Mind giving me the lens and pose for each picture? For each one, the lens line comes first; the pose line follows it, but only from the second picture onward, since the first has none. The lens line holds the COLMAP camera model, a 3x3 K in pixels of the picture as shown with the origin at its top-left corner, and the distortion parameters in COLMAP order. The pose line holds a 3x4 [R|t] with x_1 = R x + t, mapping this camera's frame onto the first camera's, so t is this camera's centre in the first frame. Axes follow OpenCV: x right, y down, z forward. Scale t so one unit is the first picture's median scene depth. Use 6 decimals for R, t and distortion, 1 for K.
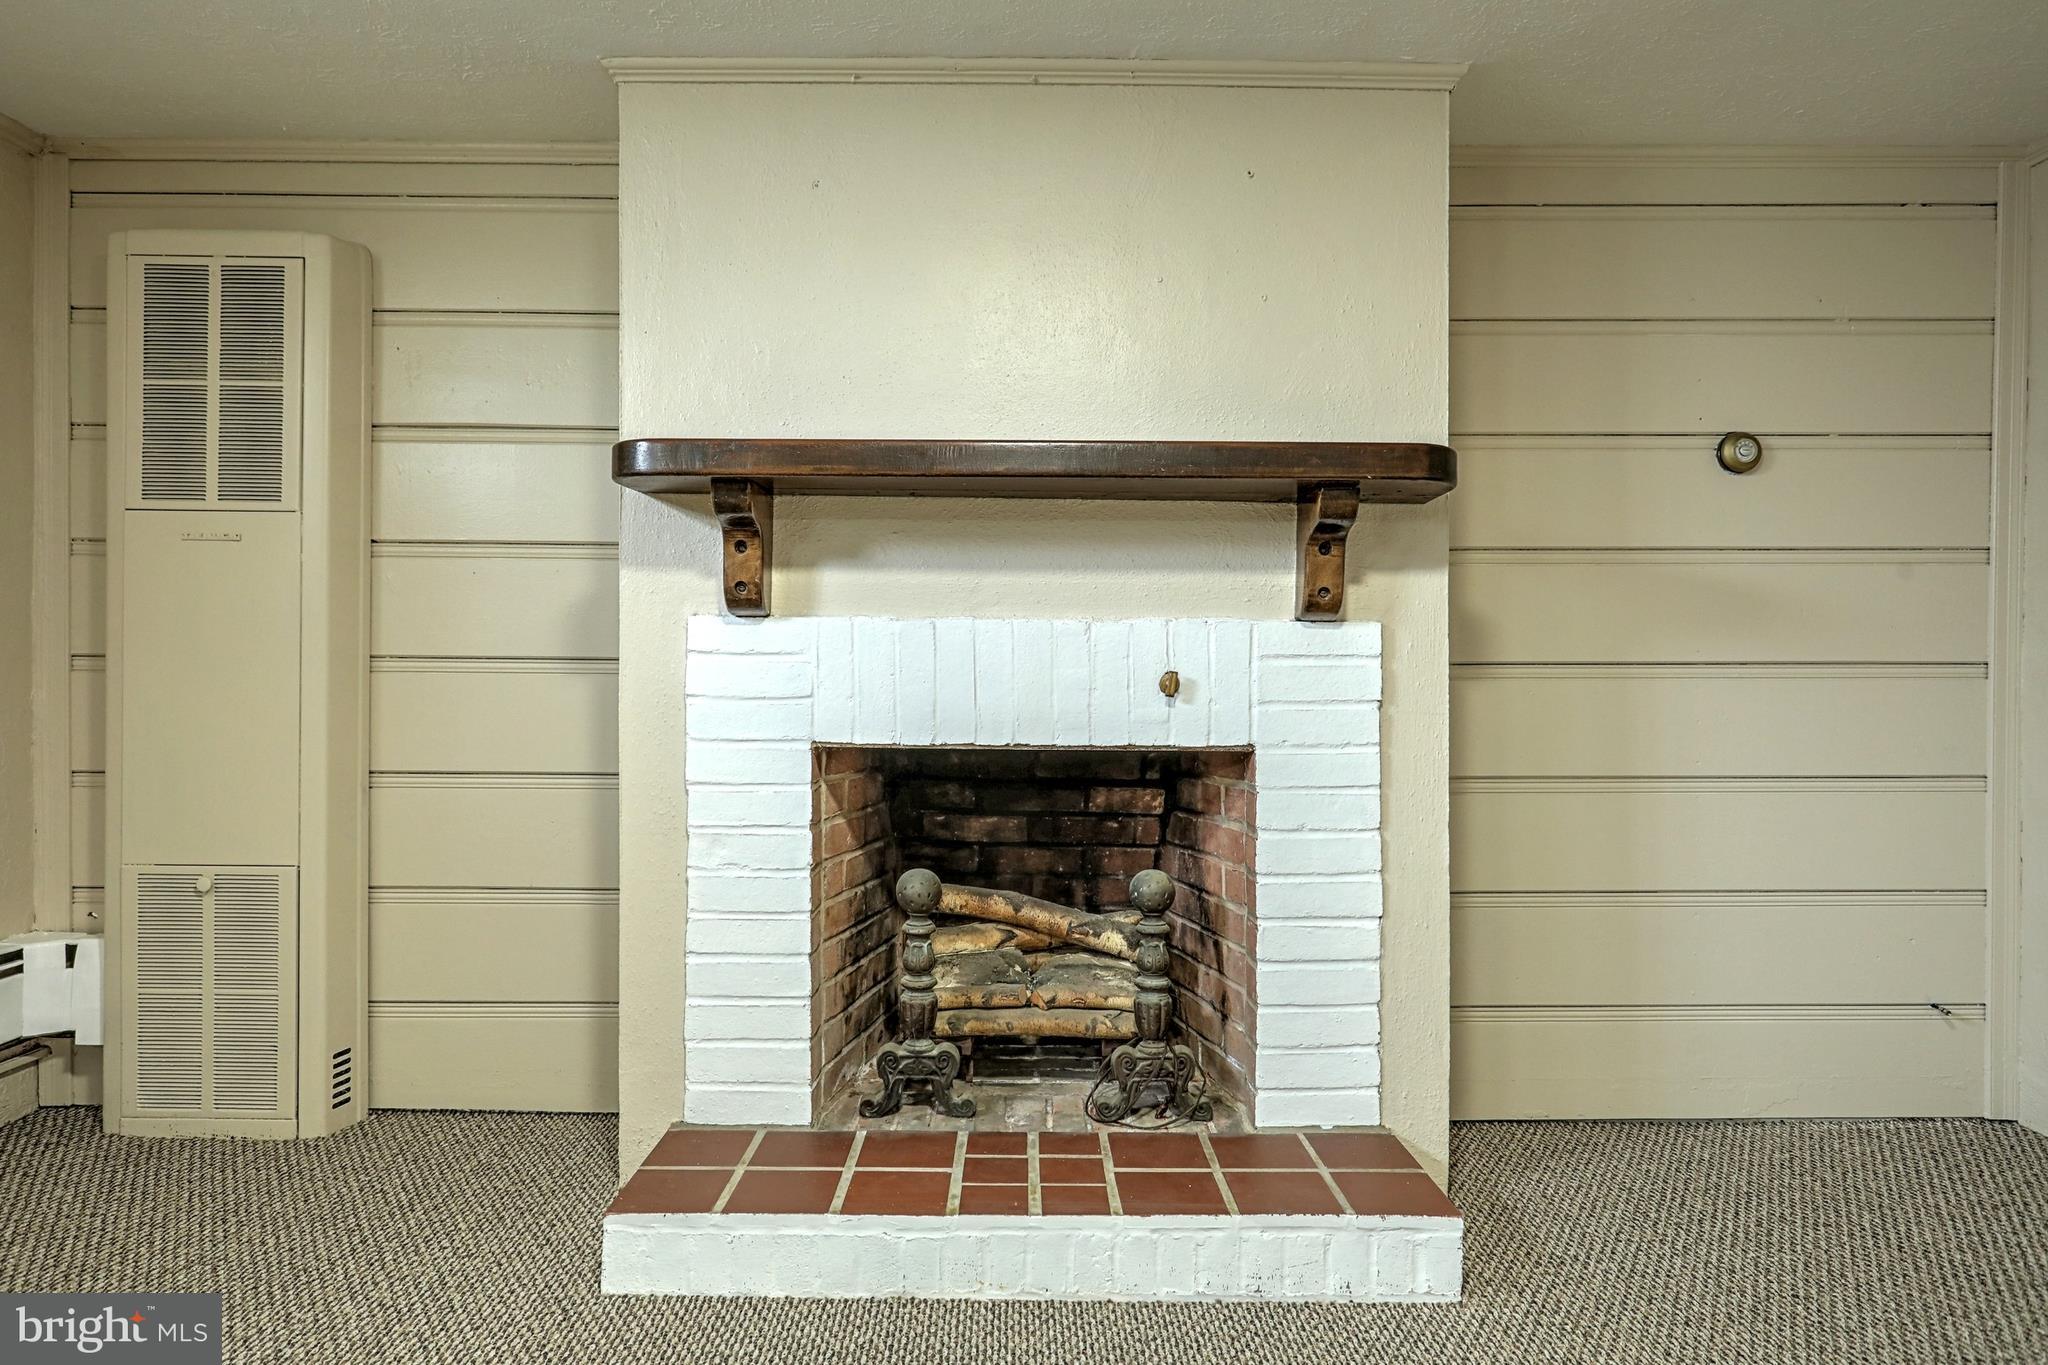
lens RADIAL K [[1086.8, 0, 1024.0], [0, 1086.8, 682.5], [0, 0, 1]] dist [-0.008443, -0.000279]
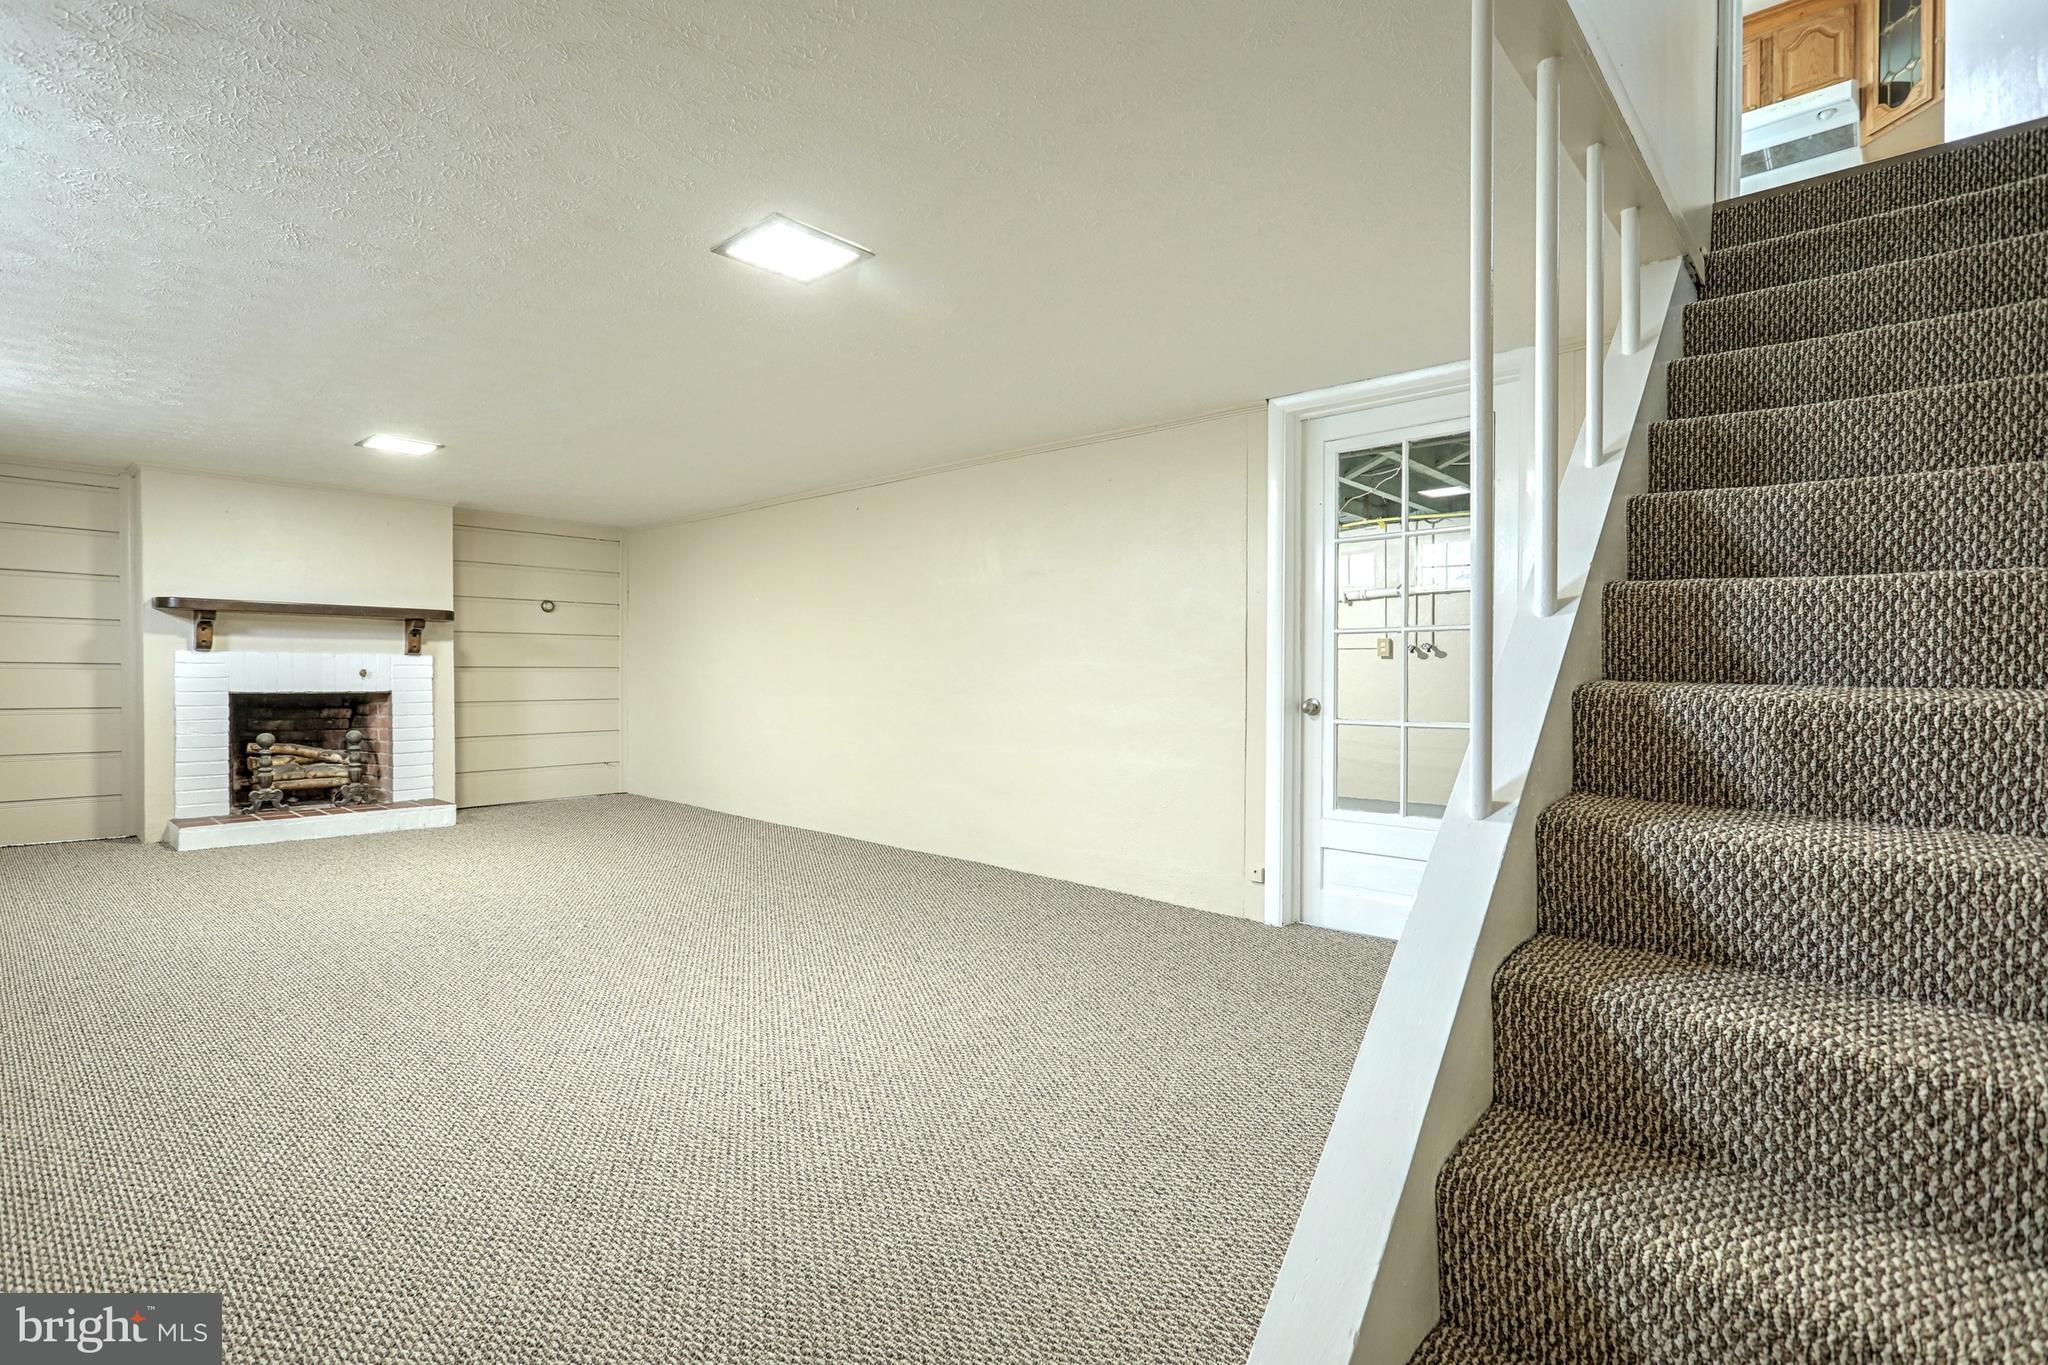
lens RADIAL K [[968.6, 0, 1017.0], [0, 968.6, 682.8], [0, 0, 1]] dist [0.001028, 0.000340]
pose [[0.657475, -0.008296, 0.753431, -0.769971], [0.001478, 0.999952, 0.009720, 0.005383], [-0.753475, -0.005277, 0.657455, -2.423014]]
